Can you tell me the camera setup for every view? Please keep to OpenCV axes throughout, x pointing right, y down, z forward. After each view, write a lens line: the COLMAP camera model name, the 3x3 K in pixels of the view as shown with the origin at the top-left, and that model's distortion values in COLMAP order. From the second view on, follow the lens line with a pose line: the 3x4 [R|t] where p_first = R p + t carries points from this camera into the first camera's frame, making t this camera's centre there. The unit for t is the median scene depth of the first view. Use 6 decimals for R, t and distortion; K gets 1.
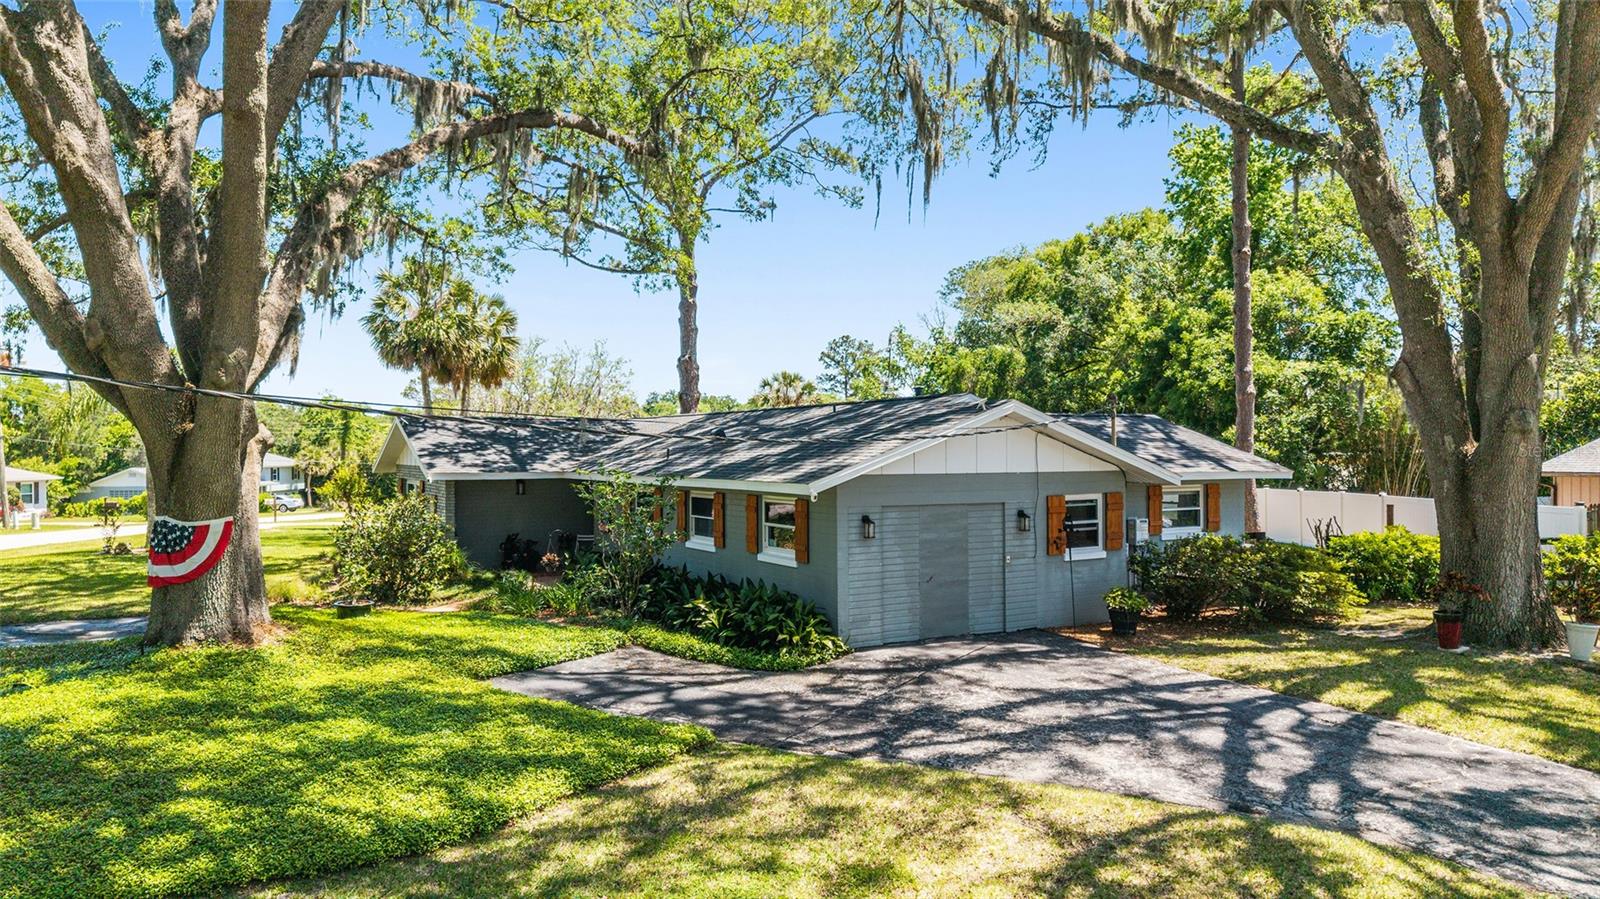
lens RADIAL K [[1074.6, 0, 800.0], [0, 1074.6, 449.5], [0, 0, 1]] dist [0.009676, 0.001207]
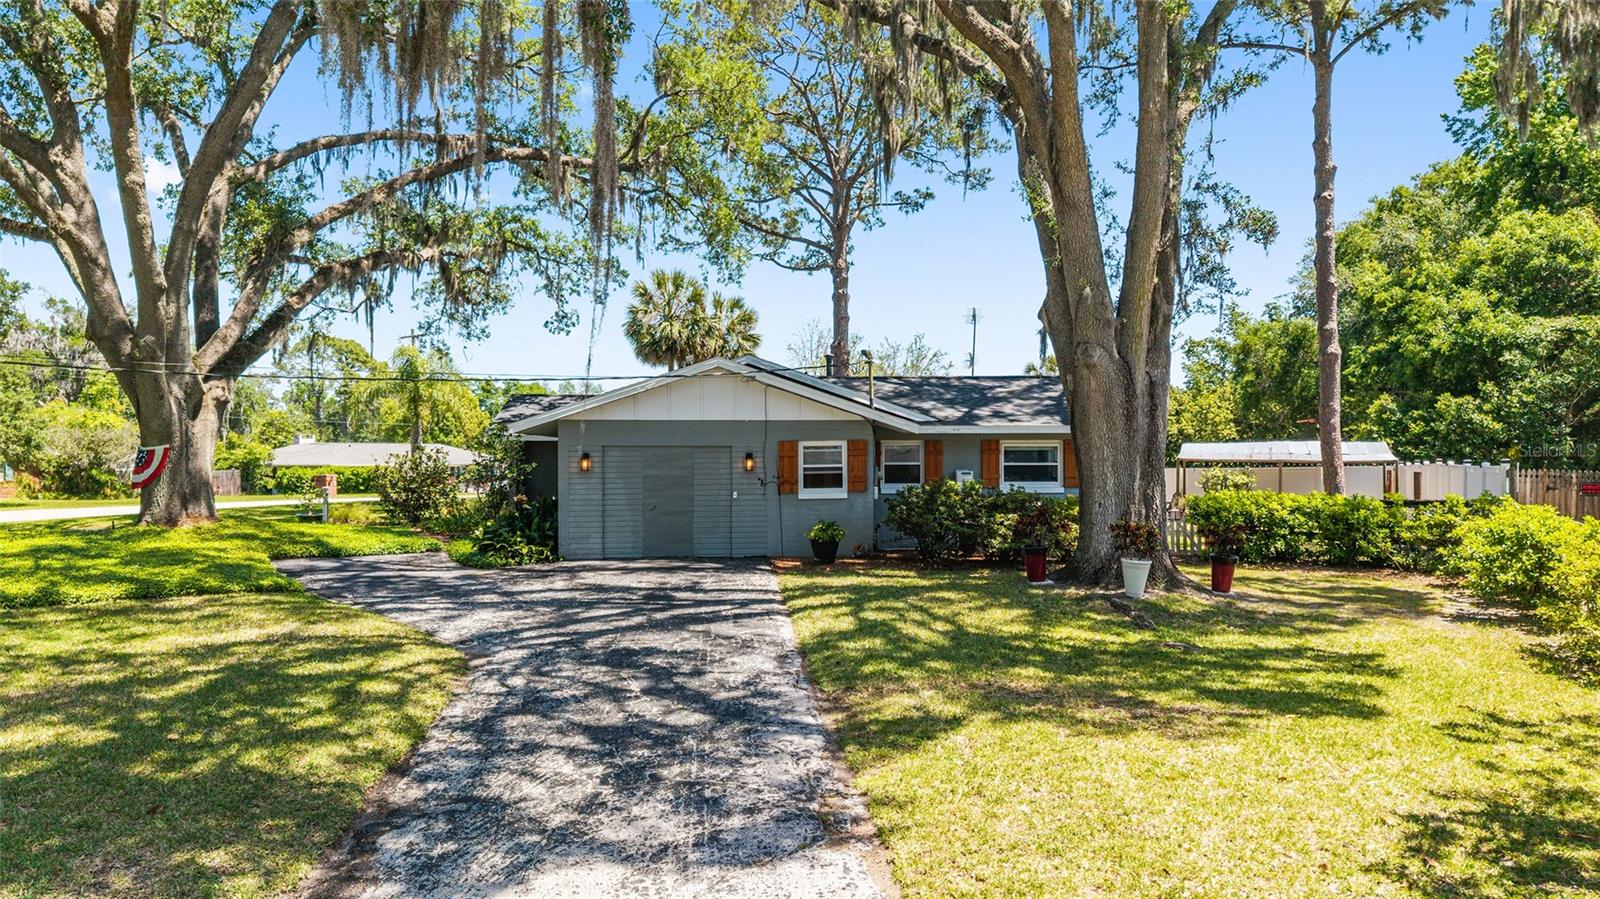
lens RADIAL K [[1074.6, 0, 800.0], [0, 1074.6, 449.5], [0, 0, 1]] dist [0.009676, 0.001207]
pose [[0.900974, -0.000893, -0.433873, 0.651053], [-0.000038, 0.999998, -0.002137, 0.048486], [0.433874, 0.001942, 0.900972, -0.006168]]
